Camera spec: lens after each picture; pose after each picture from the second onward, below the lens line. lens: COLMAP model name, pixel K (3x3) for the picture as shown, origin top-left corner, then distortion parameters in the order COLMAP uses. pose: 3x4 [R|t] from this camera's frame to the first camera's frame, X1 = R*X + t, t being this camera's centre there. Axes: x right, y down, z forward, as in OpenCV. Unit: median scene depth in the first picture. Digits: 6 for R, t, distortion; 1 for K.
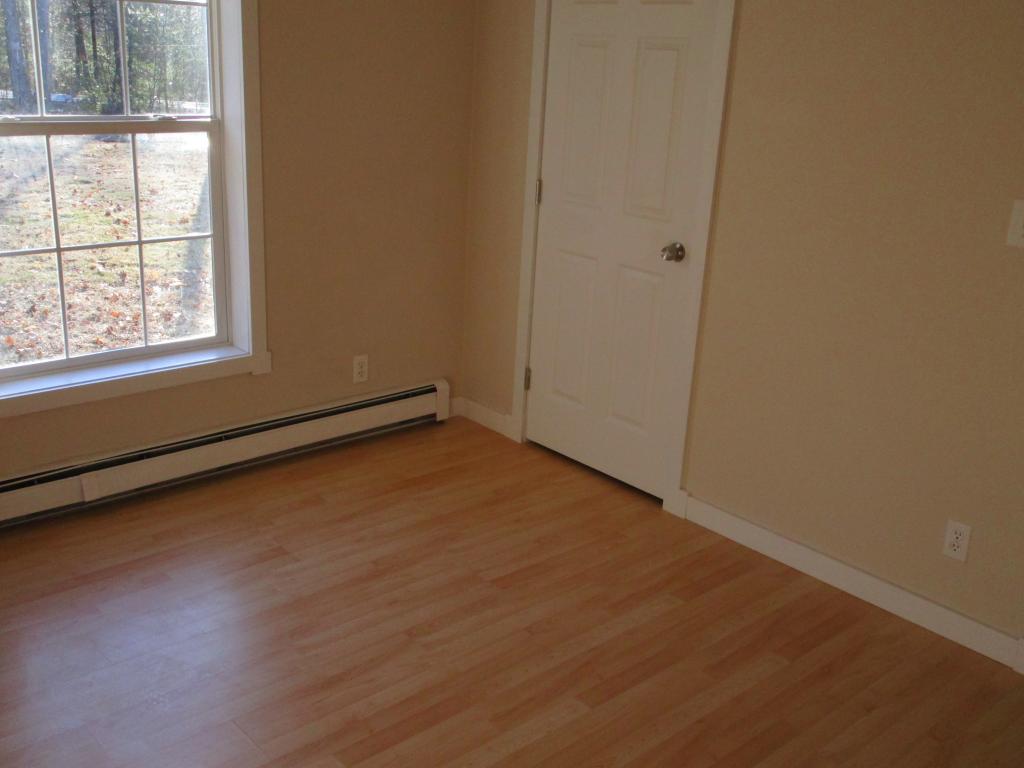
lens RADIAL K [[985.4, 0, 512.0], [0, 985.4, 384.0], [0, 0, 1]] dist [-0.083468, -0.000668]
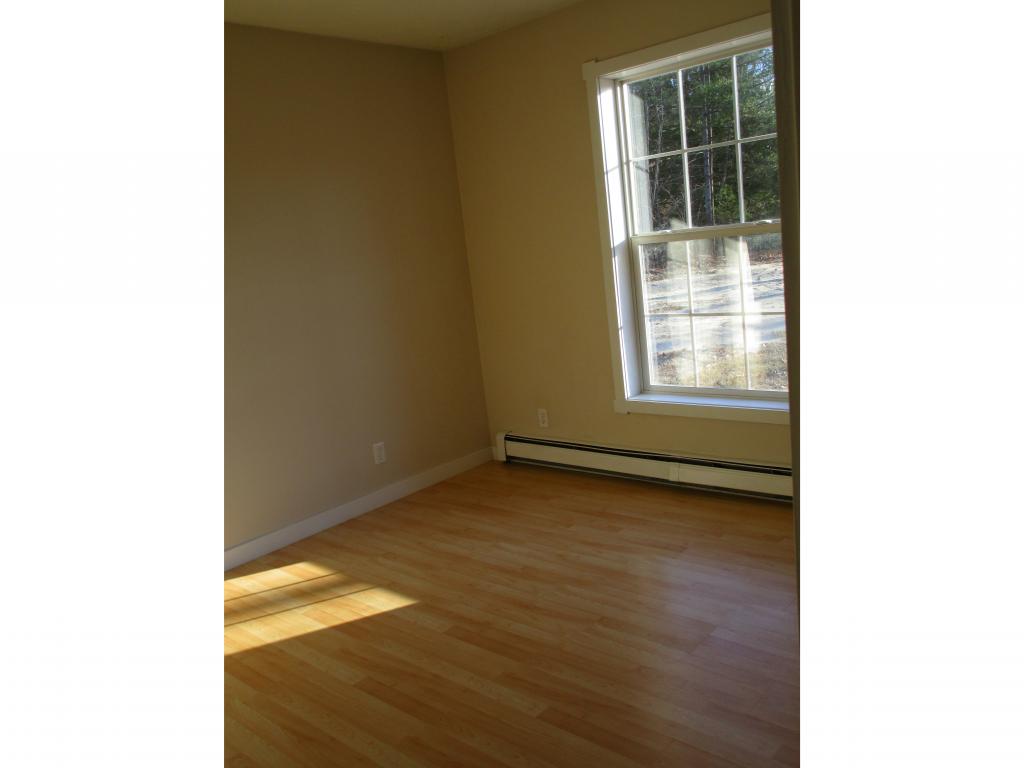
lens RADIAL K [[752.4, 0, 512.0], [0, 752.4, 384.0], [0, 0, 1]] dist [-0.000513, 0.000003]
pose [[0.109647, 0.133998, -0.984897, 0.685021], [-0.190298, 0.975372, 0.111517, -0.111790], [0.975584, 0.175197, 0.132446, 0.593056]]
